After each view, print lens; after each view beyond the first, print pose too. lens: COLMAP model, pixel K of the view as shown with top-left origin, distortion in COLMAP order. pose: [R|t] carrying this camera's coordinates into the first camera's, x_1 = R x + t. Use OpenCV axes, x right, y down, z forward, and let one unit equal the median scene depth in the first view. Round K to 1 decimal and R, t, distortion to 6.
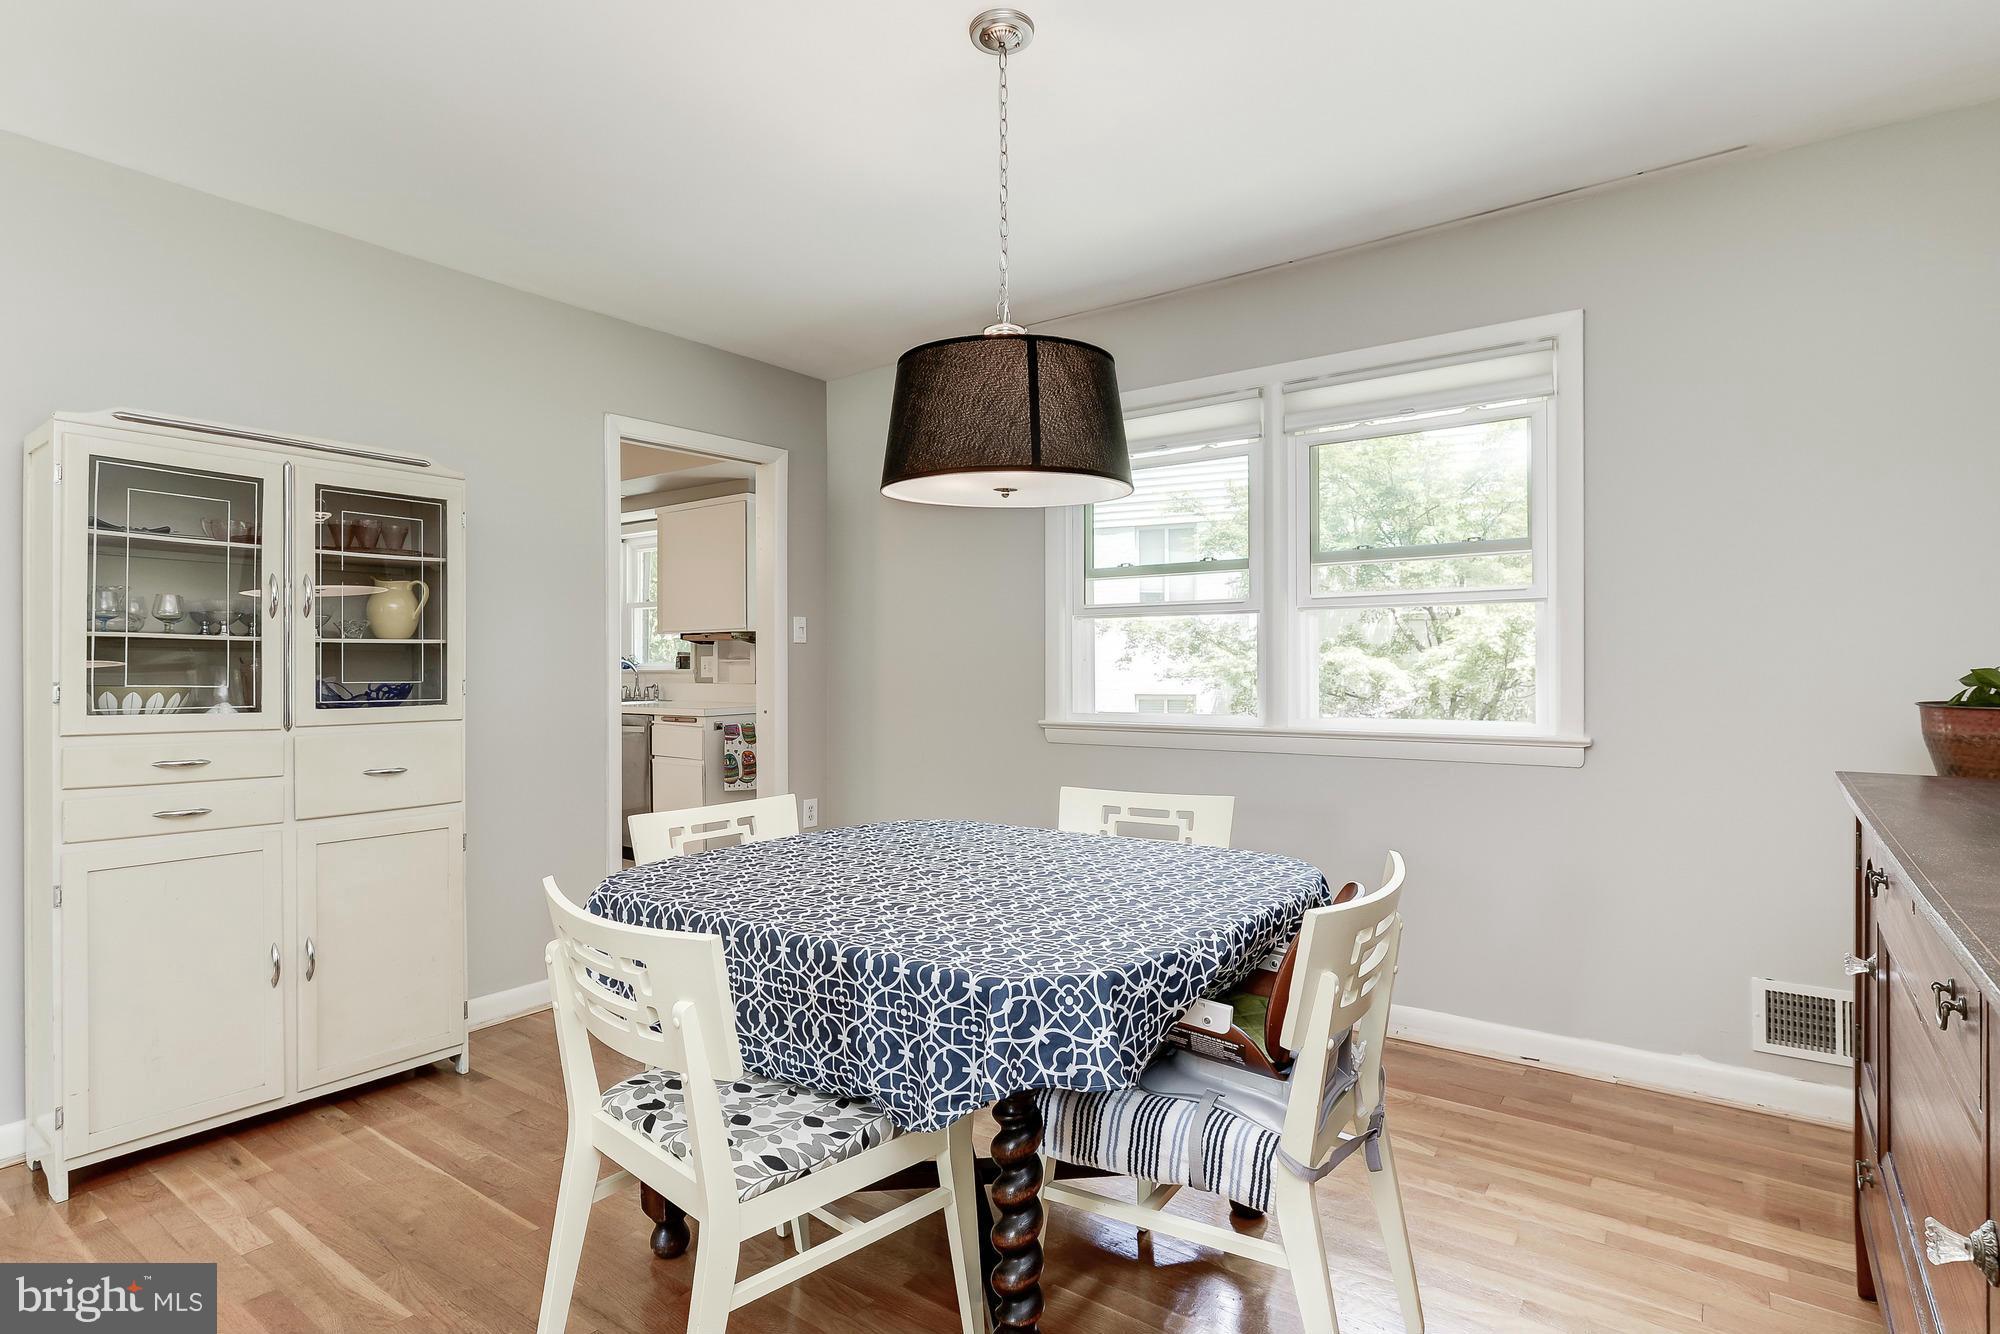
lens RADIAL K [[1017.0, 0, 1012.7], [0, 1017.0, 669.7], [0, 0, 1]] dist [-0.005129, 0.001254]
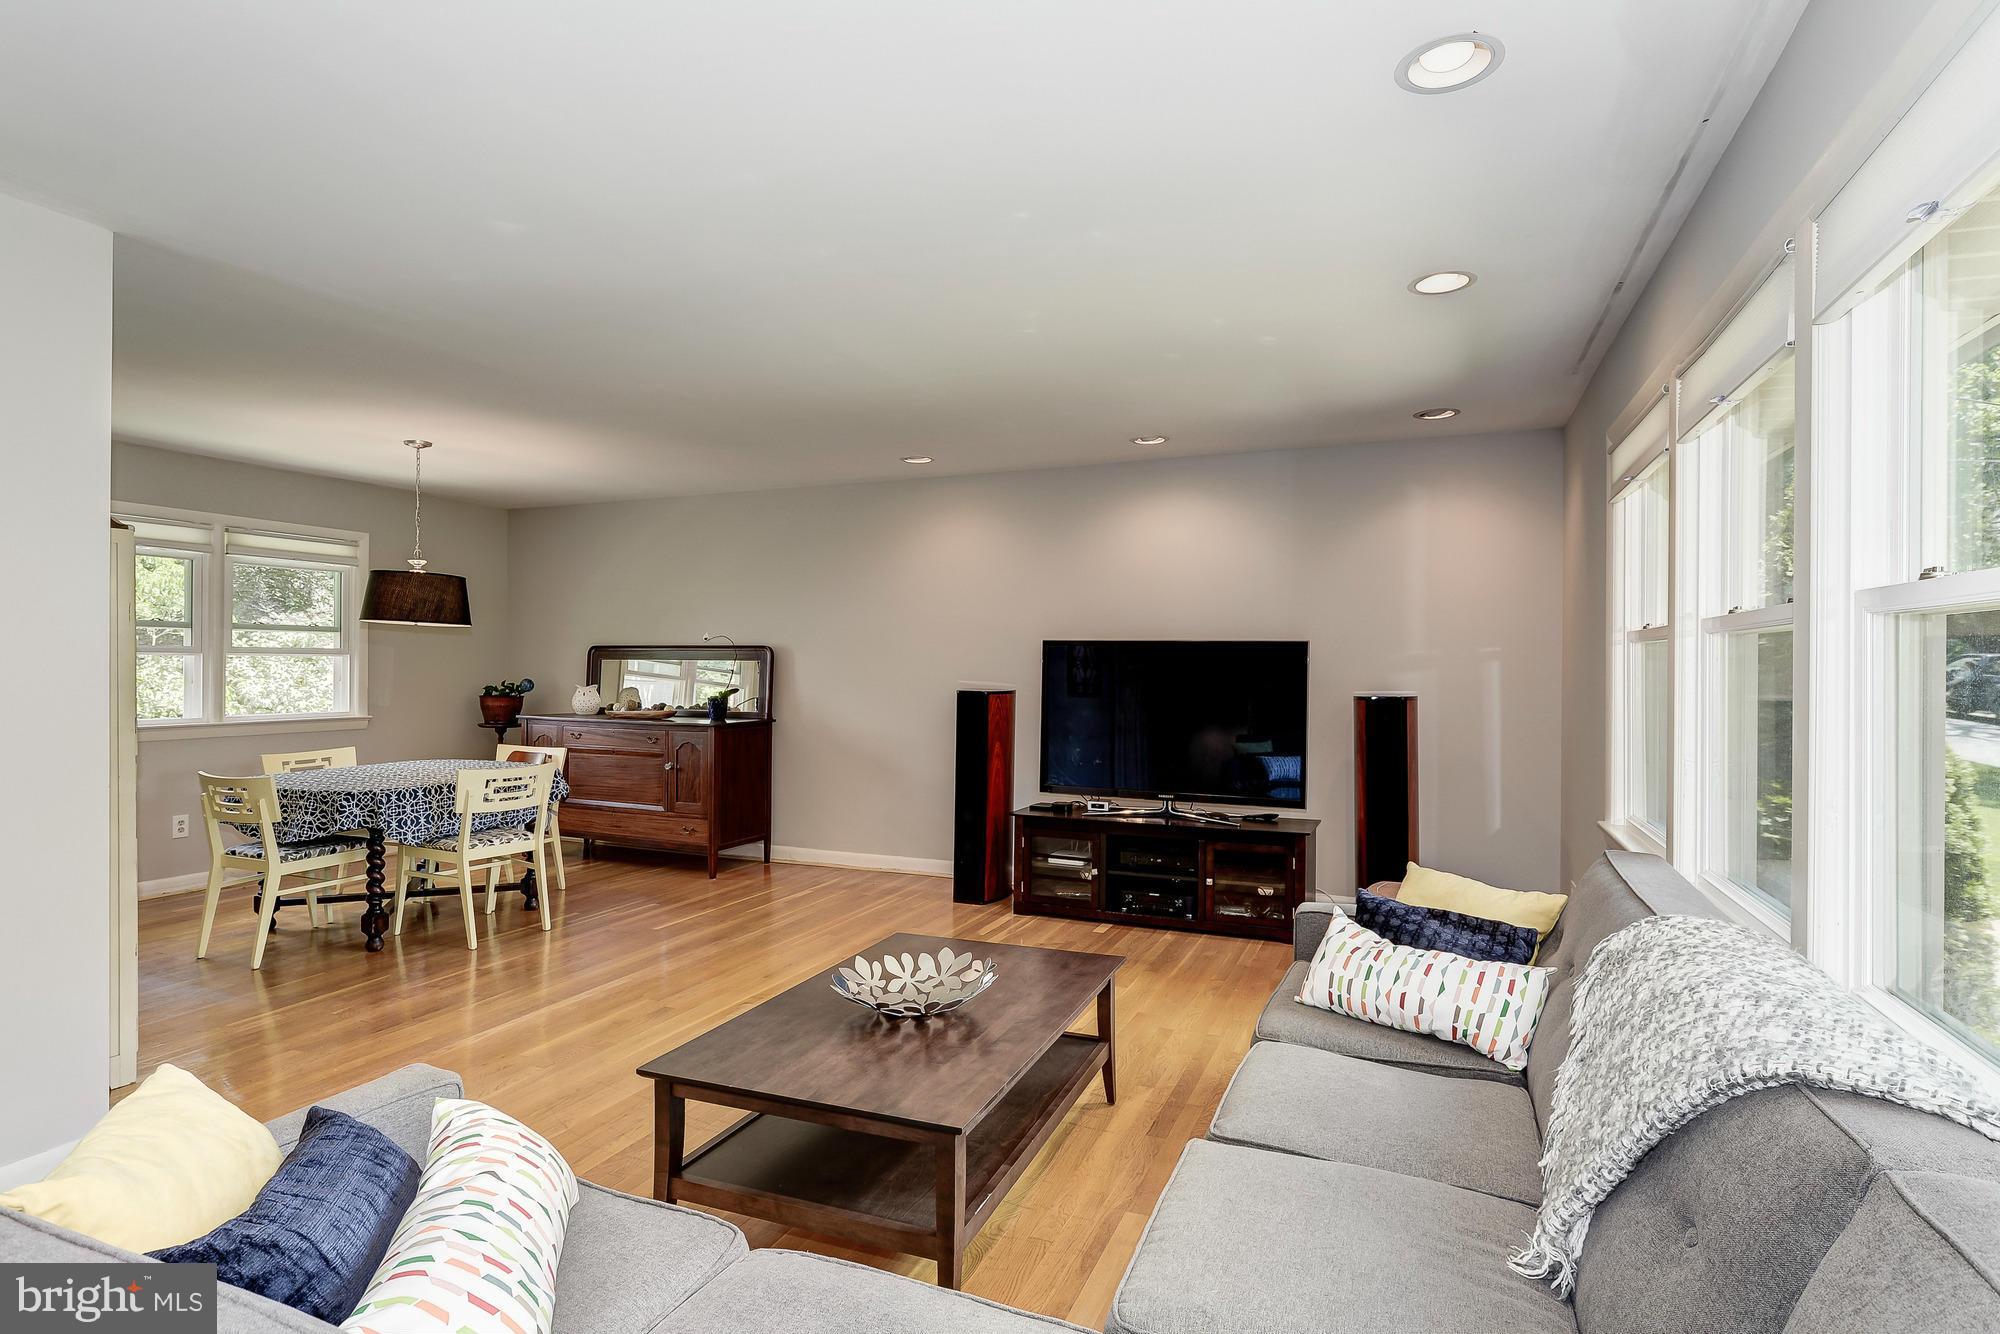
lens RADIAL K [[1017.0, 0, 1011.4], [0, 1017.0, 660.8], [0, 0, 1]] dist [-0.005129, 0.001254]
pose [[-0.245379, 0.002795, 0.969423, -1.073042], [-0.003138, 0.999988, -0.003678, -0.028280], [-0.969422, -0.003944, -0.245367, 0.064957]]
